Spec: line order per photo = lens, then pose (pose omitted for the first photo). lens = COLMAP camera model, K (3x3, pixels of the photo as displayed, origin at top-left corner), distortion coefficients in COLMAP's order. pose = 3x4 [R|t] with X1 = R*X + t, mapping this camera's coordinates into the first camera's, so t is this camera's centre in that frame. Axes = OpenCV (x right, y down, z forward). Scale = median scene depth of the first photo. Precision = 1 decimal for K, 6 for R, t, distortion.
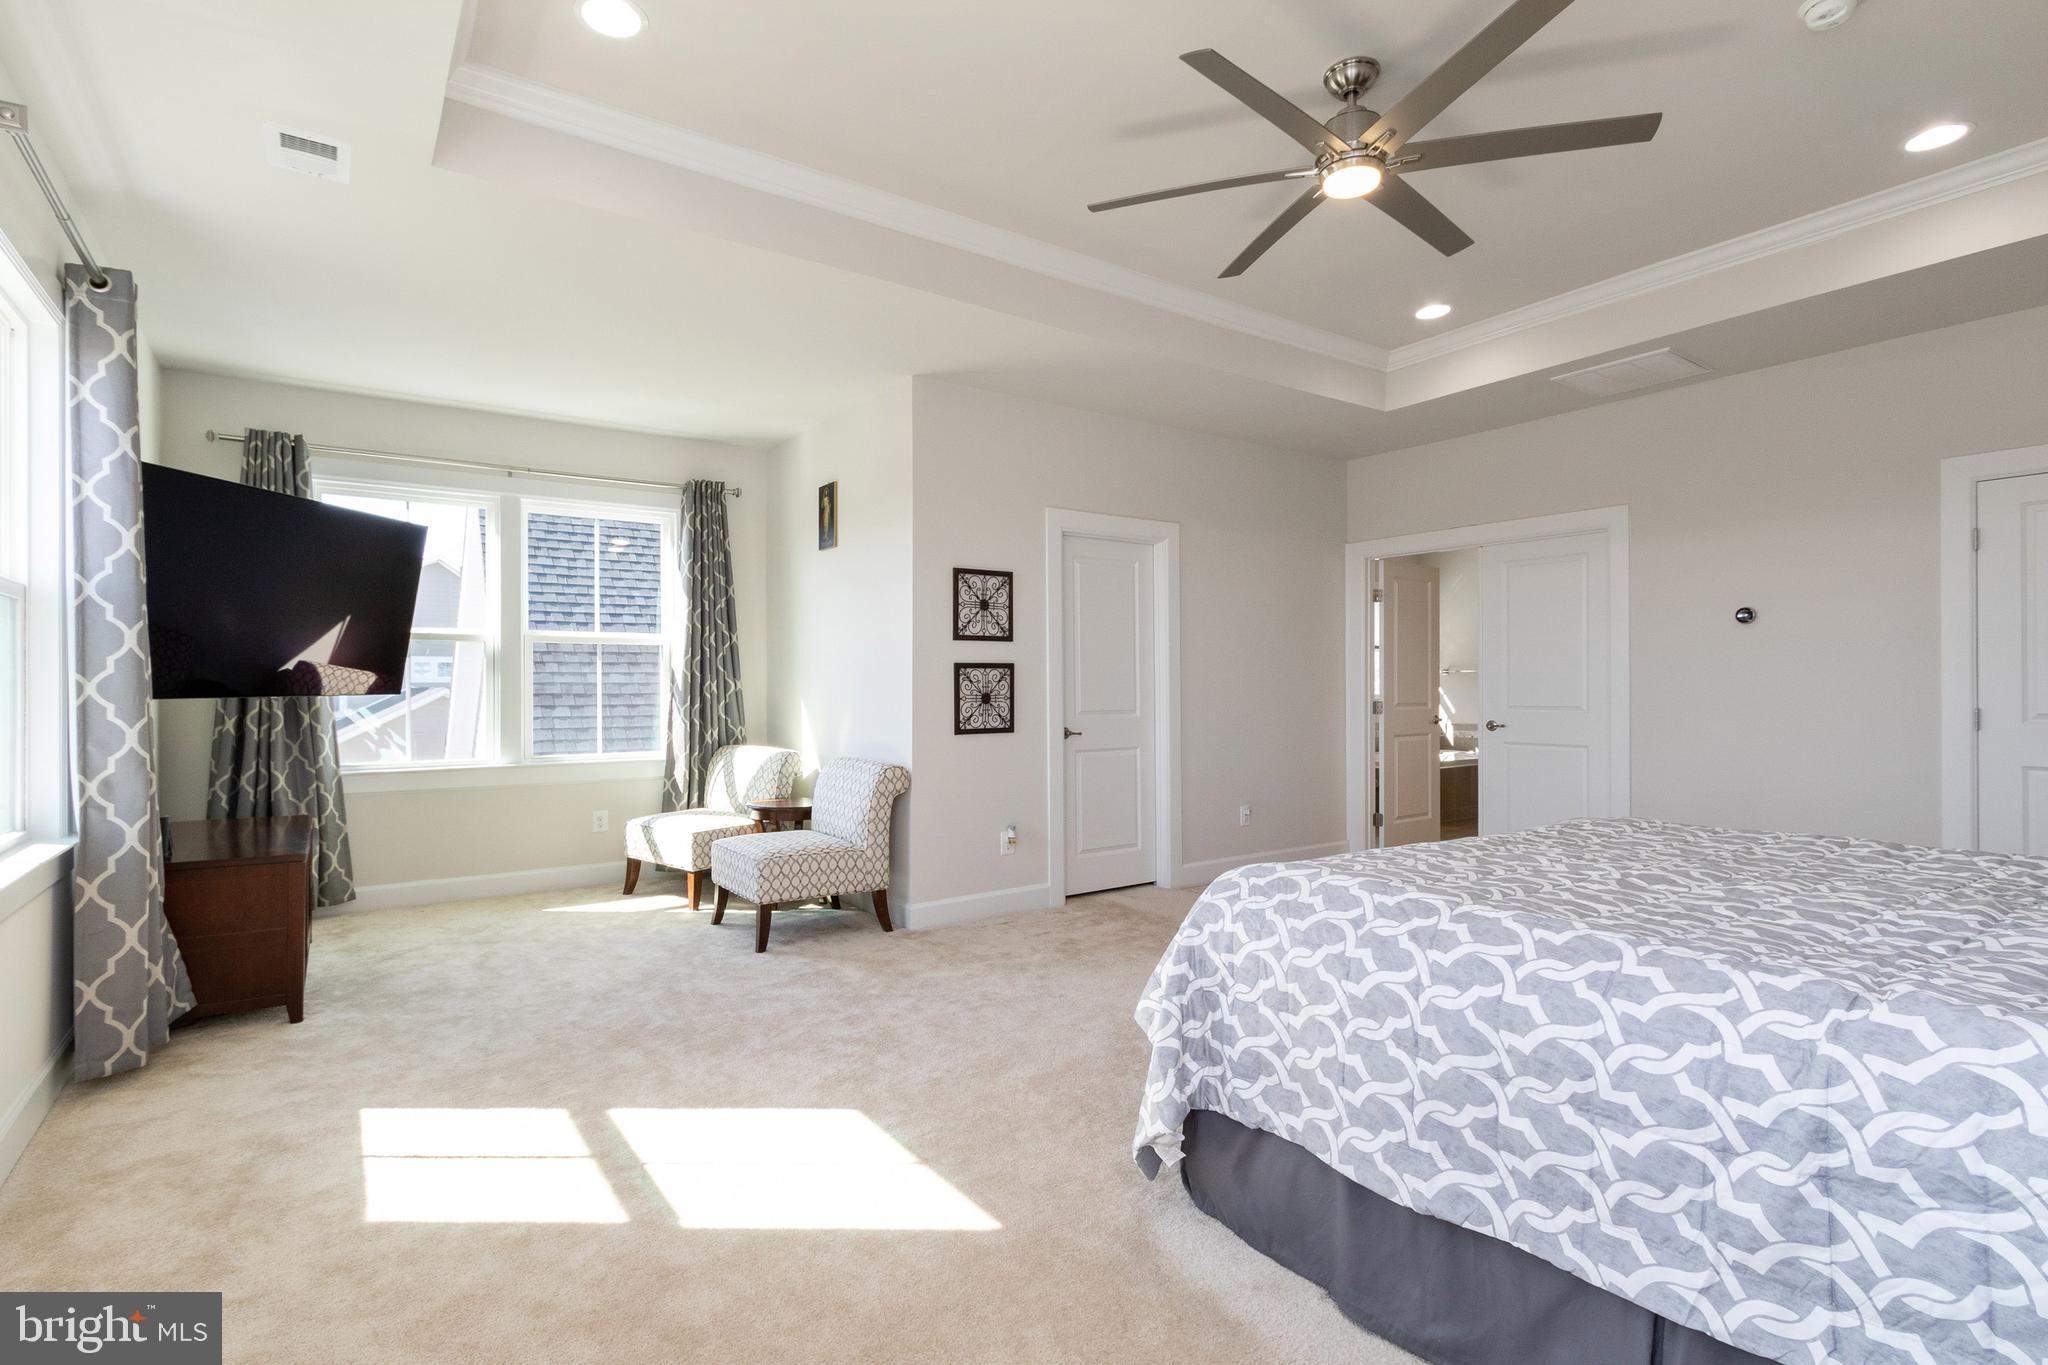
lens RADIAL K [[991.4, 0, 1019.3], [0, 991.4, 685.0], [0, 0, 1]] dist [0.002454, -0.001278]
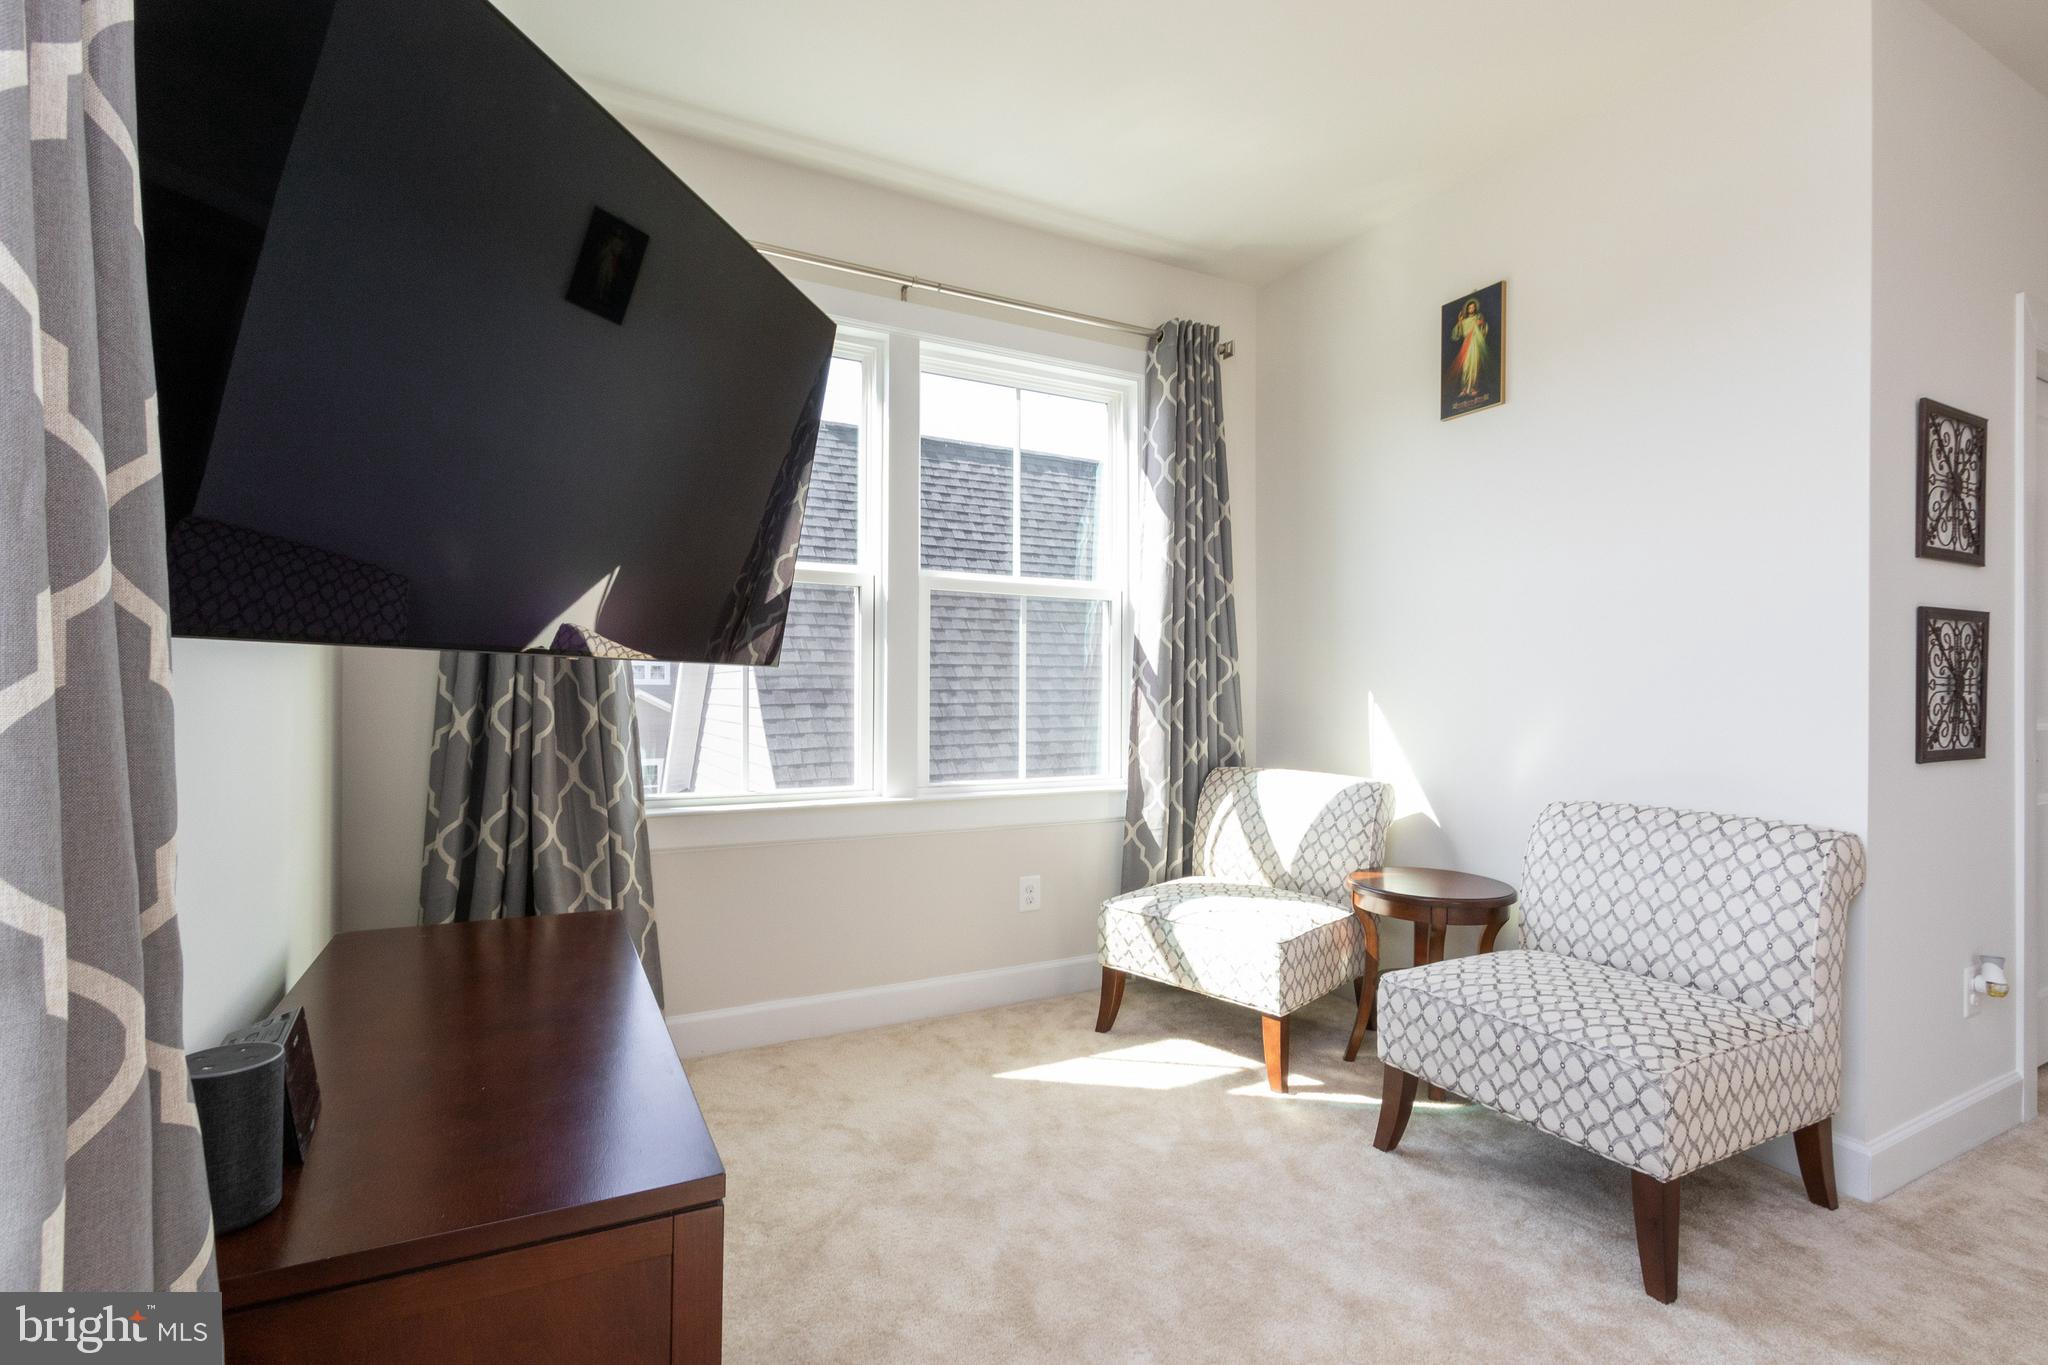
lens RADIAL K [[933.1, 0, 1025.1], [0, 933.1, 697.5], [0, 0, 1]] dist [0.000918, -0.001512]
pose [[0.993113, 0.007835, -0.116895, -0.412283], [-0.007179, 0.999956, 0.006030, 0.019506], [0.116937, -0.005149, 0.993126, 0.507921]]
